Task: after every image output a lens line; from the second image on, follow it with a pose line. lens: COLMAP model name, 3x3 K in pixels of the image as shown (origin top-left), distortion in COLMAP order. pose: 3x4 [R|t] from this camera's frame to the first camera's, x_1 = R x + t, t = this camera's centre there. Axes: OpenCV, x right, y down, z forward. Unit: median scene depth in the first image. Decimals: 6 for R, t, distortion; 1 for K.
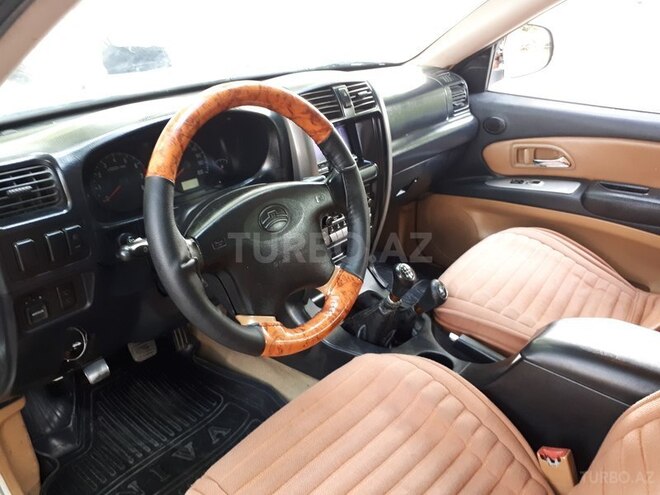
lens RADIAL K [[515.2, 0, 330.8], [0, 515.2, 244.1], [0, 0, 1]] dist [0.010003, -0.048450]
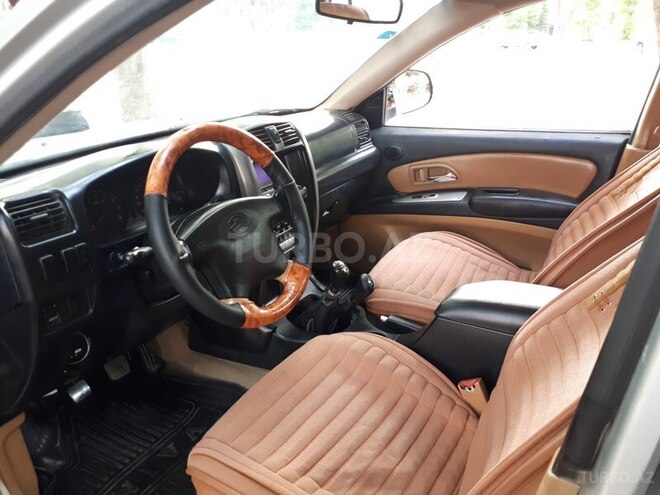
lens RADIAL K [[515.2, 0, 325.6], [0, 515.2, 251.7], [0, 0, 1]] dist [0.010003, -0.048450]
pose [[0.982336, -0.107934, 0.152859, -0.076407], [0.120383, 0.989917, -0.074651, 0.106343], [-0.143260, 0.091734, 0.985424, -0.227346]]
